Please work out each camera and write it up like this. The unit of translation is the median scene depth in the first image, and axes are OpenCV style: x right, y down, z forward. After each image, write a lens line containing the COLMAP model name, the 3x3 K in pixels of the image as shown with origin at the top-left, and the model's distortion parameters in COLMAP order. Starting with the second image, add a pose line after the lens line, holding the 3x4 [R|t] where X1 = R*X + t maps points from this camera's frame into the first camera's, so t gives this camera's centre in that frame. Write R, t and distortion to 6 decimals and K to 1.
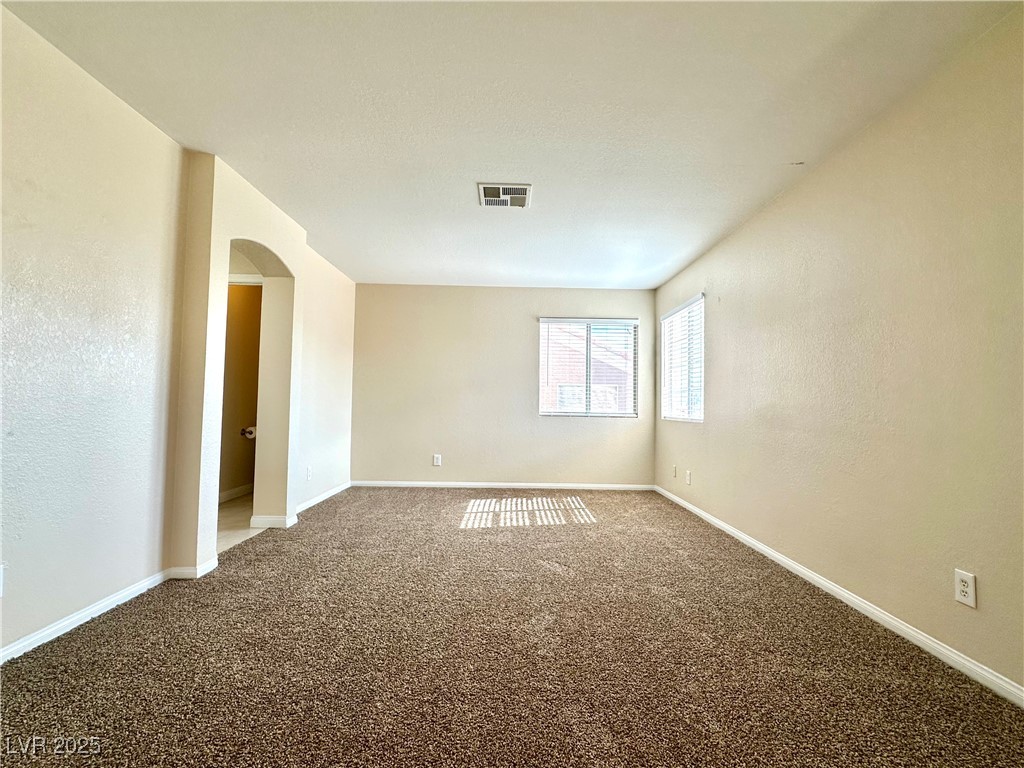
lens RADIAL K [[447.5, 0, 510.7], [0, 447.5, 383.1], [0, 0, 1]] dist [-0.001232, -0.000247]
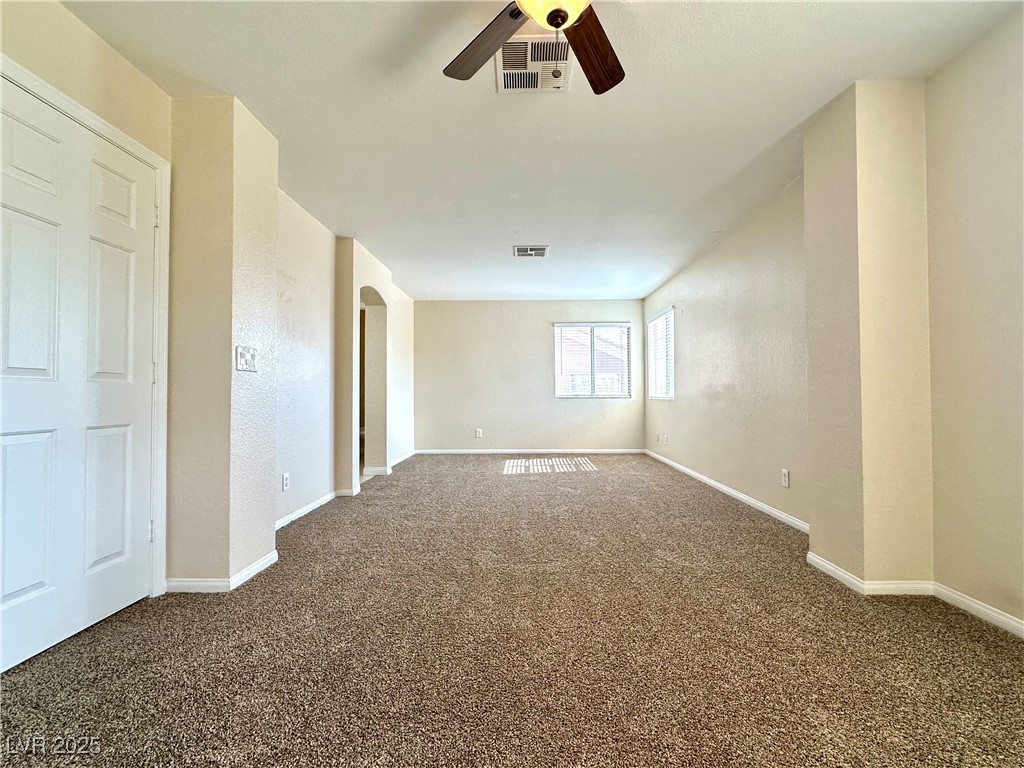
lens RADIAL K [[447.5, 0, 513.7], [0, 447.5, 386.3], [0, 0, 1]] dist [-0.001232, -0.000247]
pose [[0.999472, -0.022190, -0.023727, -0.032091], [0.022912, 0.999270, 0.030585, -0.005653], [0.023031, -0.031113, 0.999251, -0.376195]]
